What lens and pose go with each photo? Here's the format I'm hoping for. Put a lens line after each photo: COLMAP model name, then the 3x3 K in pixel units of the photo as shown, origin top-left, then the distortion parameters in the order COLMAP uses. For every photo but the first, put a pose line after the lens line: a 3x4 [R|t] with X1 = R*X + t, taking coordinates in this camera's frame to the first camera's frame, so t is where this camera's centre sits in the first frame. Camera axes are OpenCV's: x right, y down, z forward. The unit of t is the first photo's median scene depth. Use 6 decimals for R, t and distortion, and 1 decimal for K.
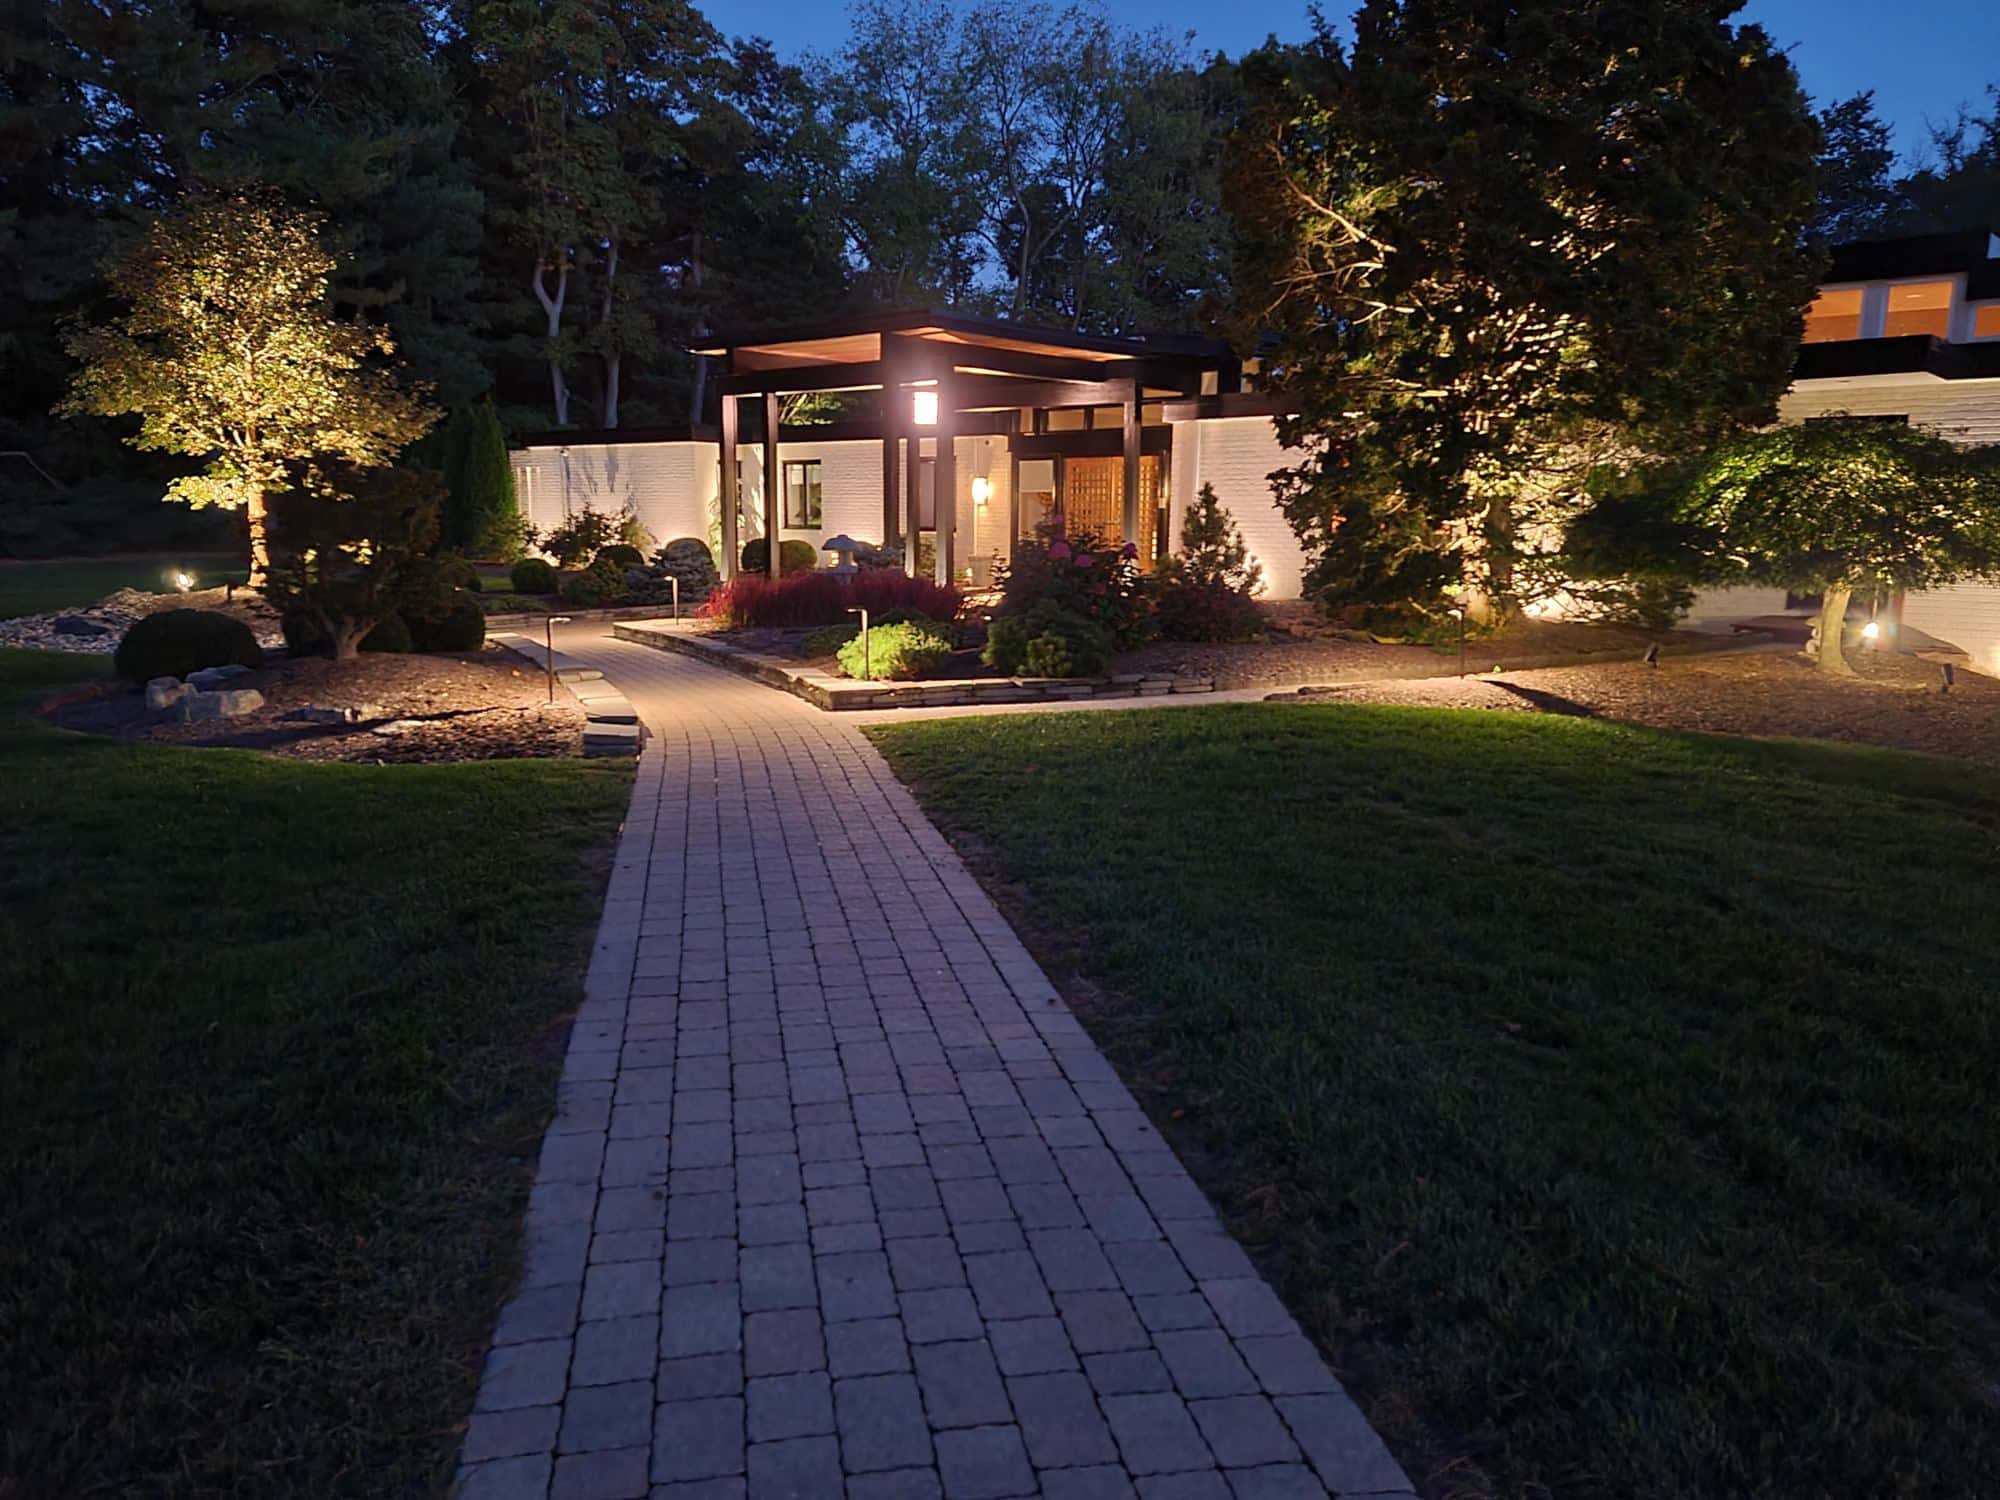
lens RADIAL K [[1457.1, 0, 1000.0], [0, 1457.1, 750.0], [0, 0, 1]] dist [0.131725, -0.110578]
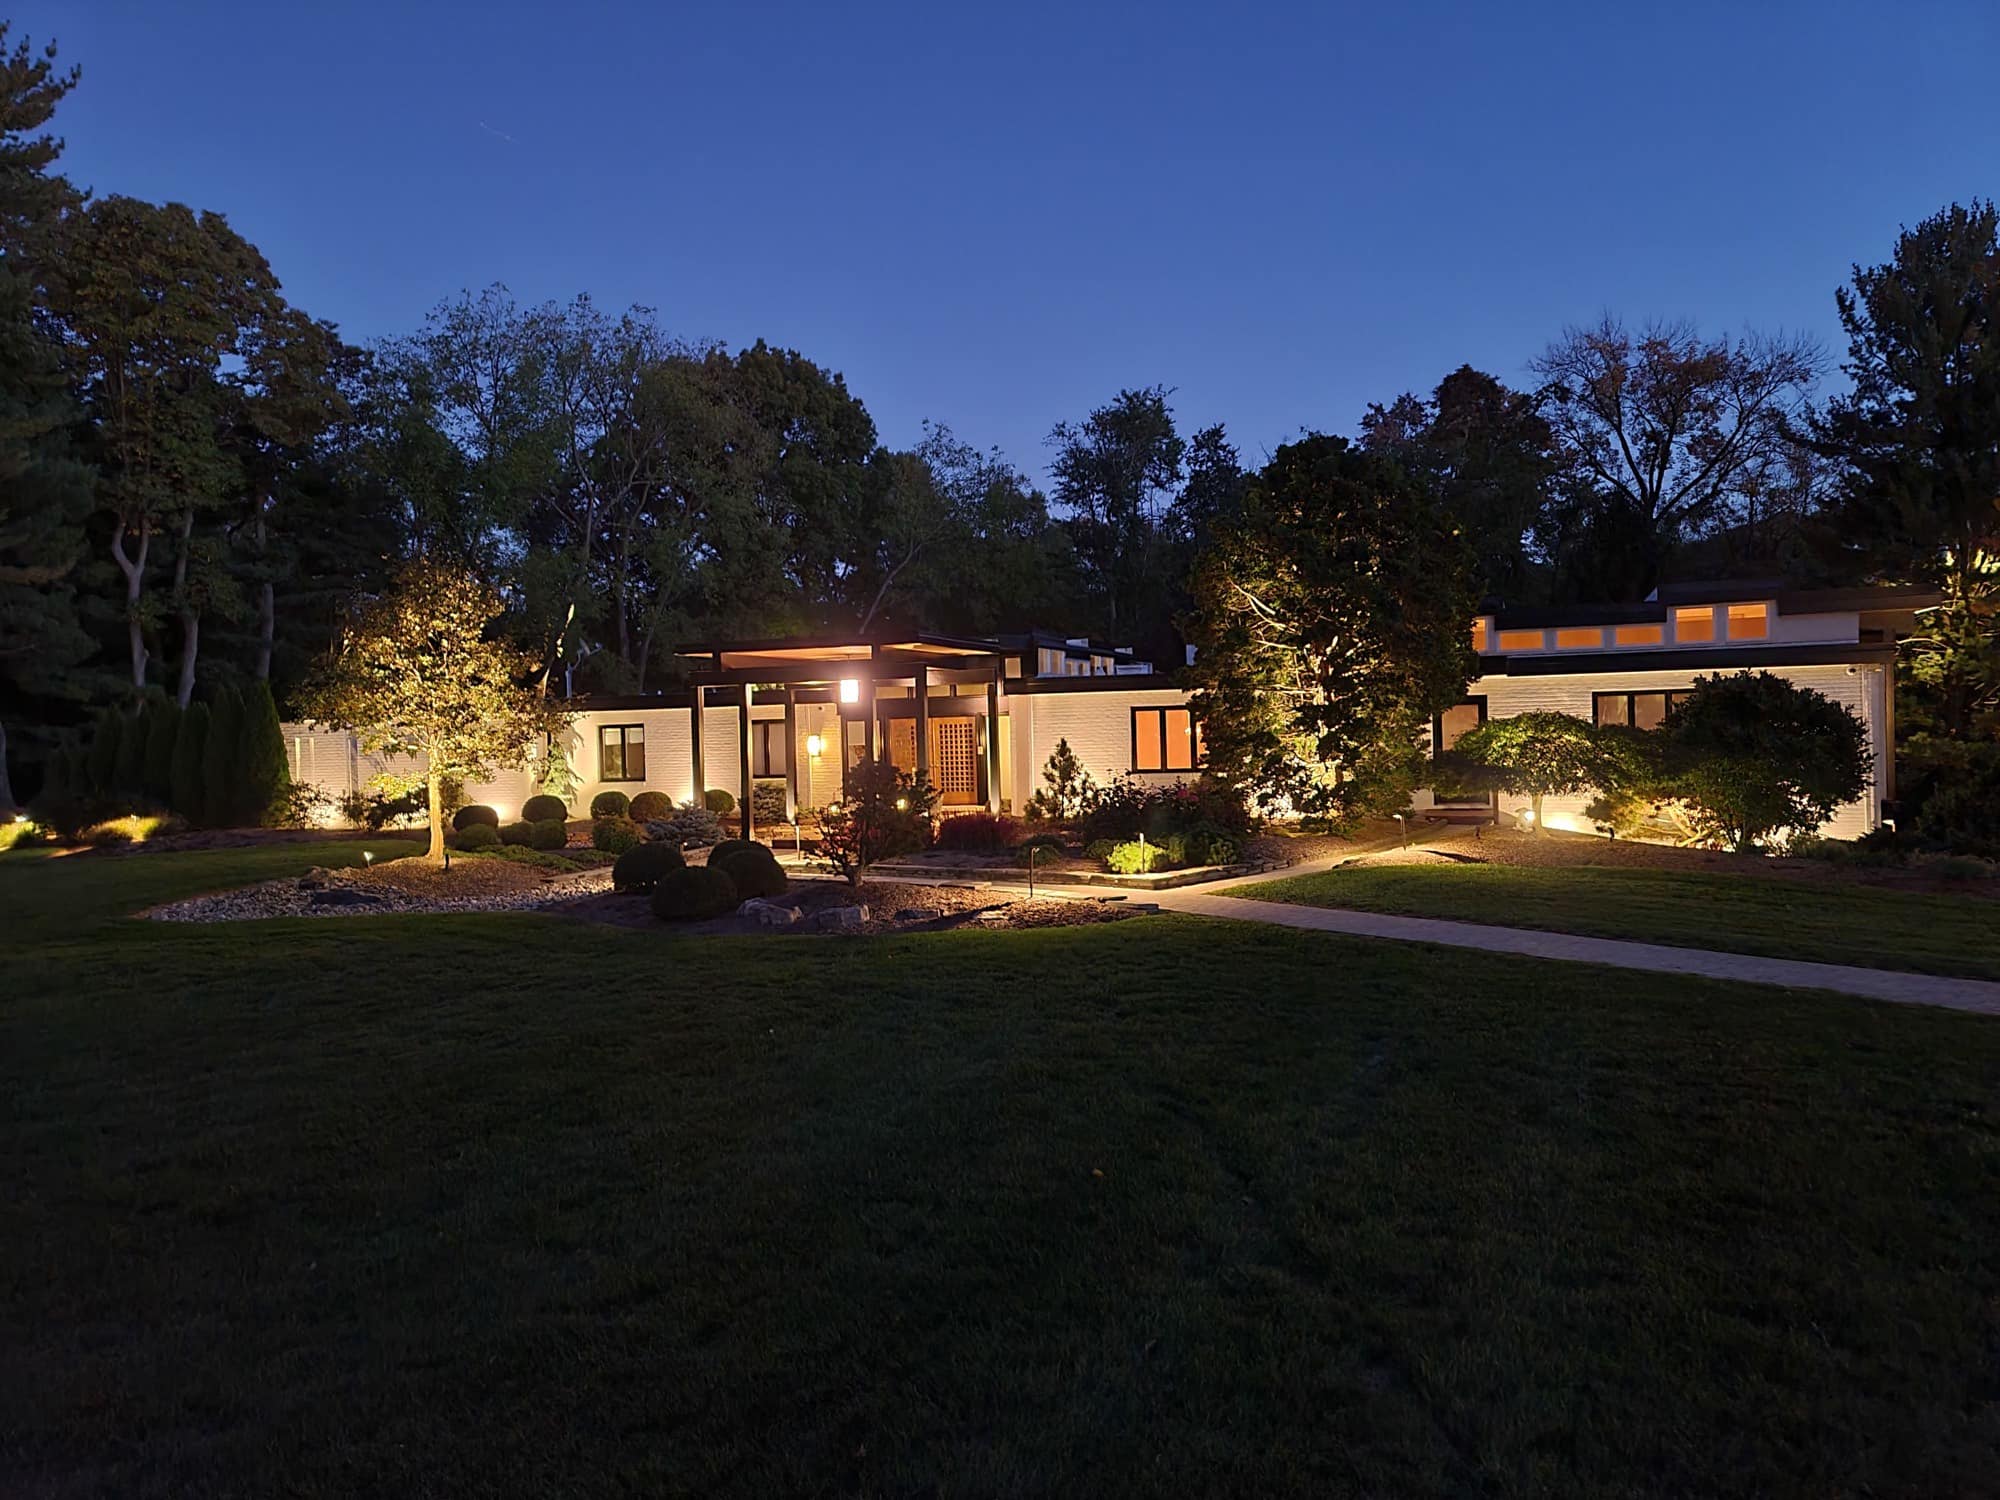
lens RADIAL K [[1457.1, 0, 1000.0], [0, 1457.1, 750.0], [0, 0, 1]] dist [0.131725, -0.110578]
pose [[0.921012, -0.040806, 0.387391, -0.171924], [0.098126, 0.986731, -0.129354, 0.002877], [-0.376972, 0.157150, 0.912796, -0.103543]]
